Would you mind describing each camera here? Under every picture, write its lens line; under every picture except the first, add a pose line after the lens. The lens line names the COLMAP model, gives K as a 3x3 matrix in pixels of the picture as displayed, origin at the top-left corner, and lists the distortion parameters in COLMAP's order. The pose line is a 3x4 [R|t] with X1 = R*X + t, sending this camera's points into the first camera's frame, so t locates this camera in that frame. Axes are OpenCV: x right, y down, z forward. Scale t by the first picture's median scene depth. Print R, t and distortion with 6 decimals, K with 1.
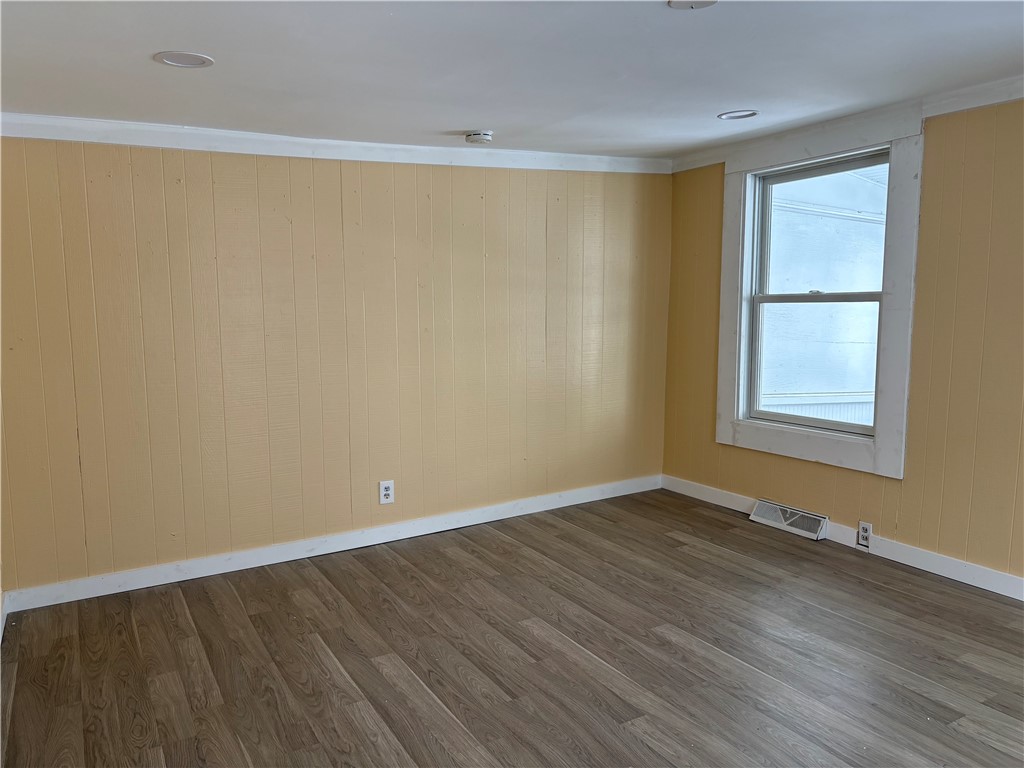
lens RADIAL K [[774.7, 0, 512.2], [0, 774.7, 390.2], [0, 0, 1]] dist [0.021164, -0.014416]
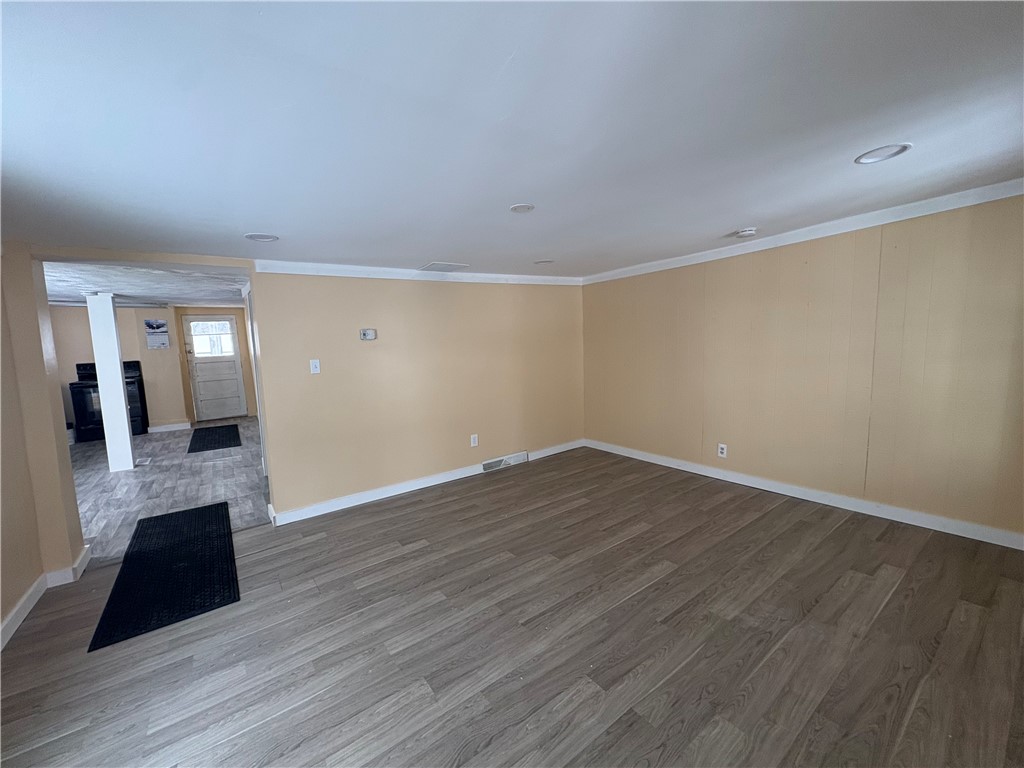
lens RADIAL K [[407.9, 0, 515.6], [0, 407.9, 386.9], [0, 0, 1]] dist [-0.011493, 0.001779]
pose [[0.122182, 0.126585, -0.984402, 0.743946], [-0.089906, 0.989167, 0.116039, -0.082124], [0.988427, 0.074325, 0.132239, 0.480759]]
